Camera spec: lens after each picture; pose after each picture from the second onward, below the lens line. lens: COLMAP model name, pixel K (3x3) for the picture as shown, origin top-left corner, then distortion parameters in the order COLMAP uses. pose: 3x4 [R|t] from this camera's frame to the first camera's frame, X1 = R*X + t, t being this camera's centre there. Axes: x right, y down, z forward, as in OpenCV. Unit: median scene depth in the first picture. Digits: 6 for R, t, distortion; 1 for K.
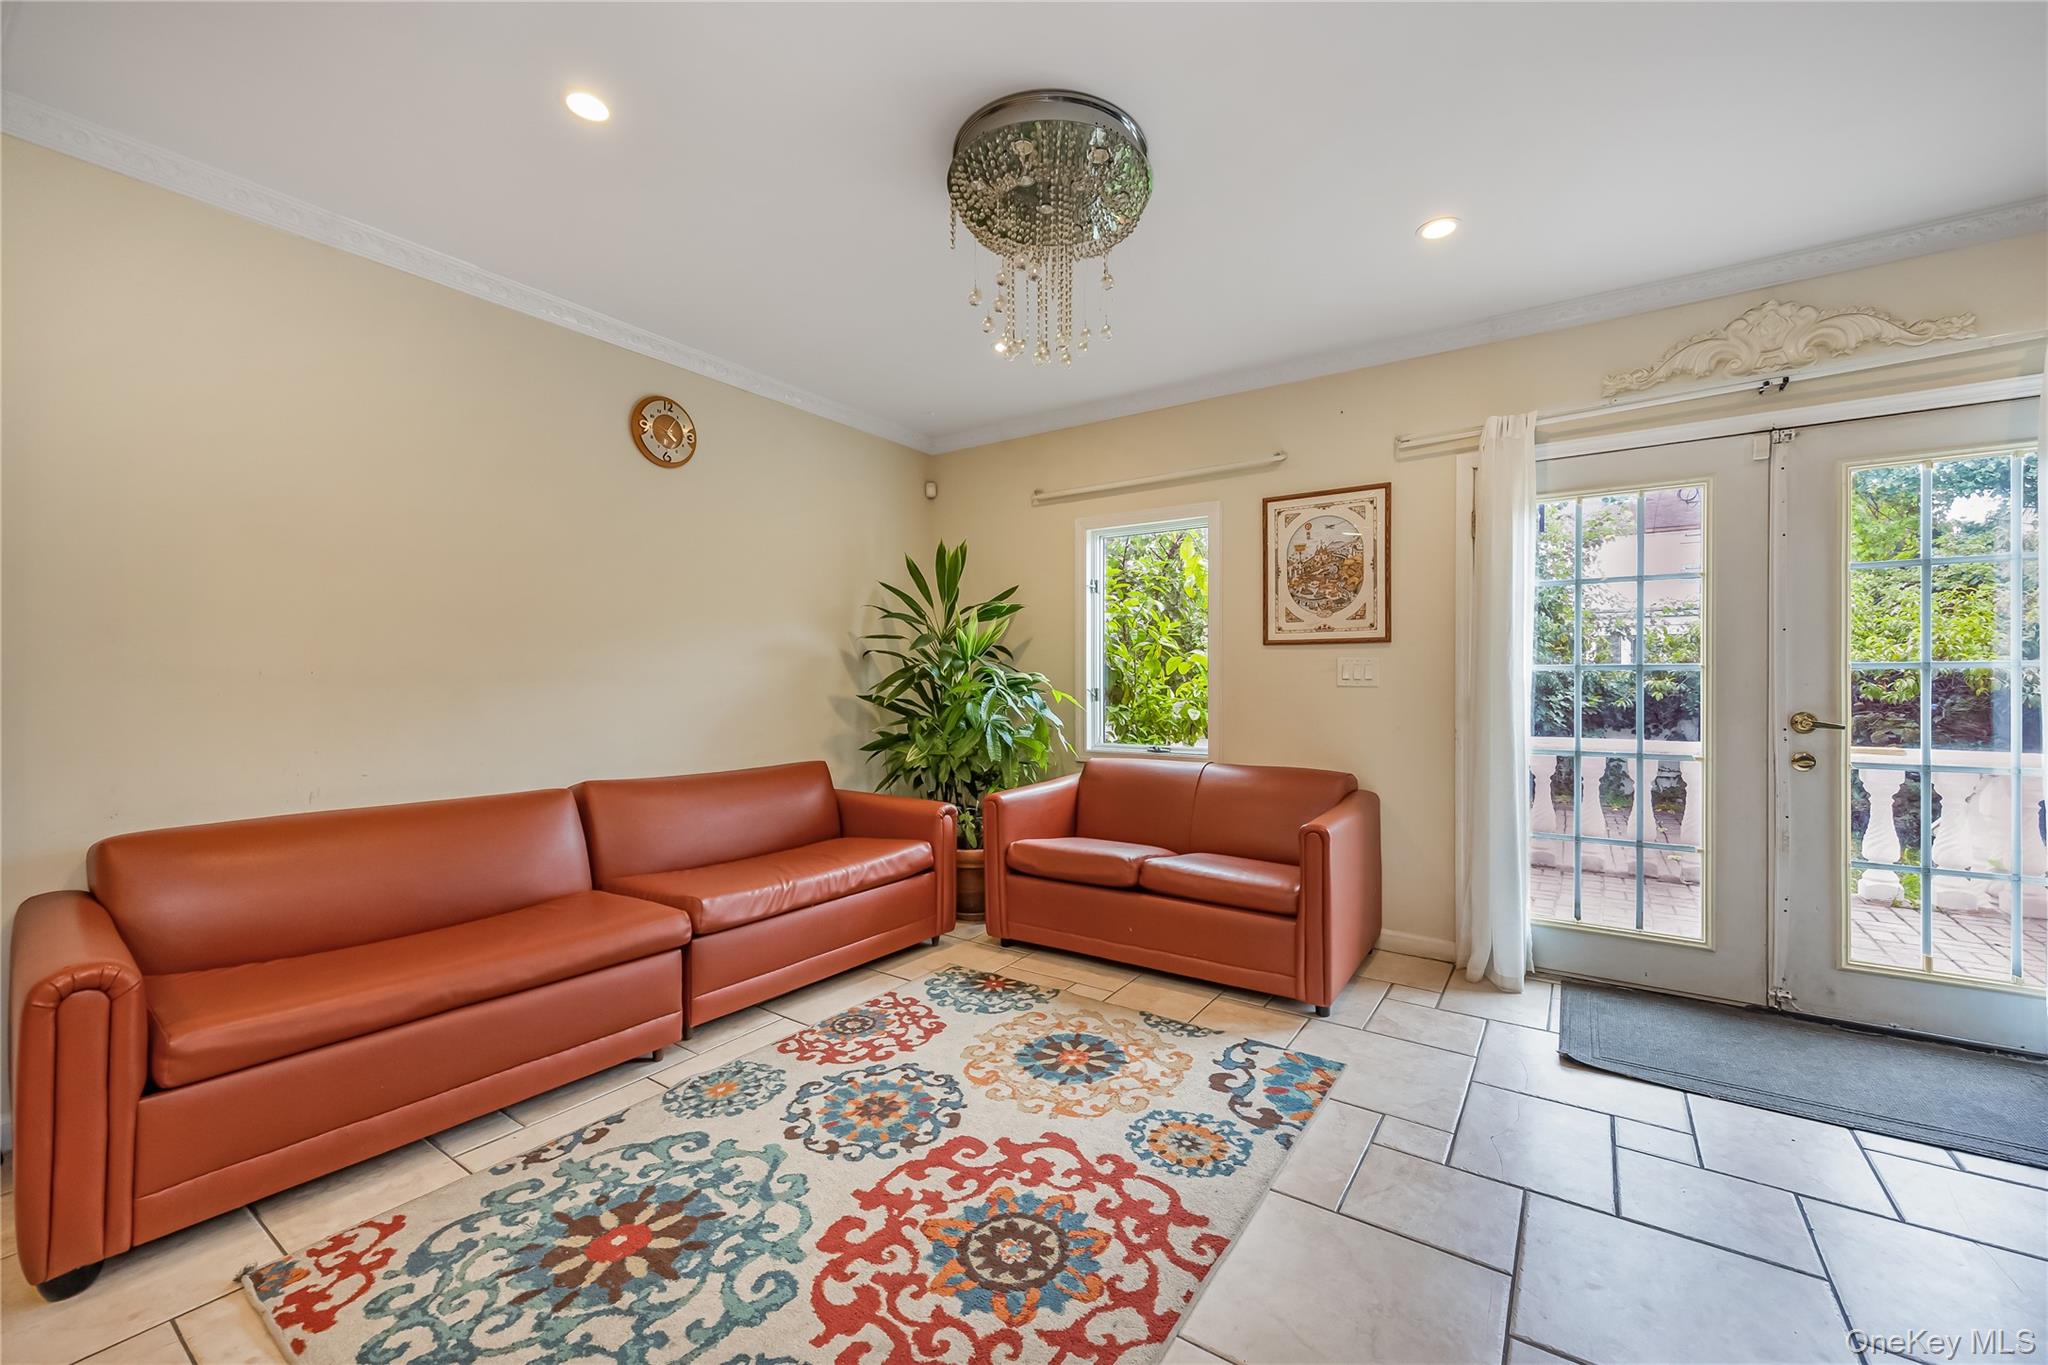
lens RADIAL K [[816.3, 0, 1024.0], [0, 816.3, 682.5], [0, 0, 1]] dist [0.002701, 0.000541]
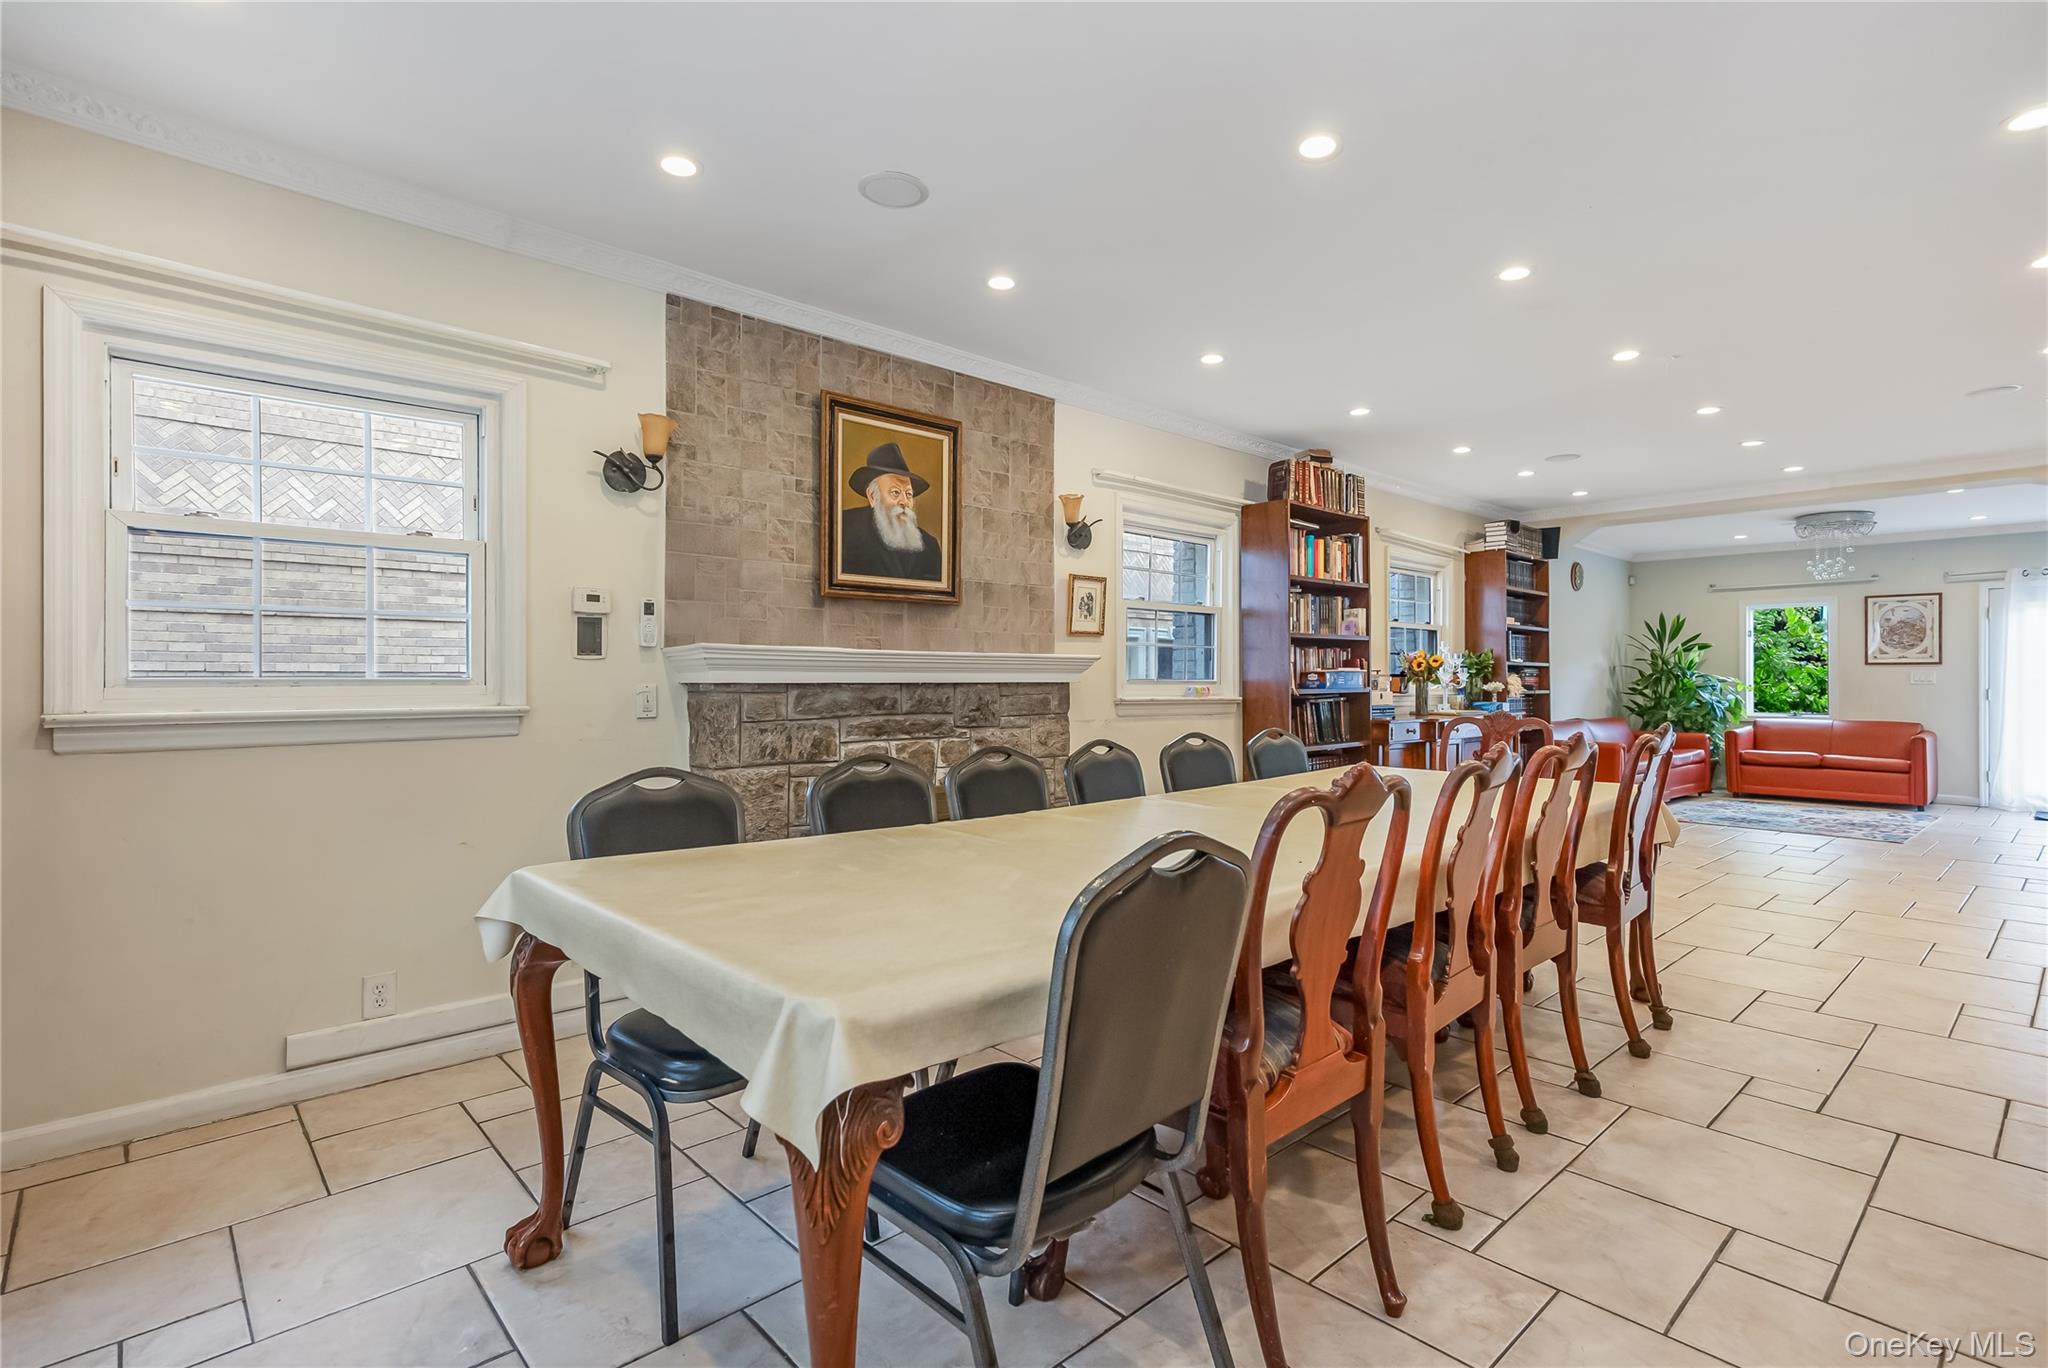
lens RADIAL K [[946.8, 0, 1024.0], [0, 946.8, 684.0], [0, 0, 1]] dist [0.003801, 0.000528]
pose [[0.975455, 0.005405, -0.220132, -1.382386], [-0.005168, 0.999985, 0.001650, 0.014021], [0.220138, -0.000472, 0.975469, -2.024993]]
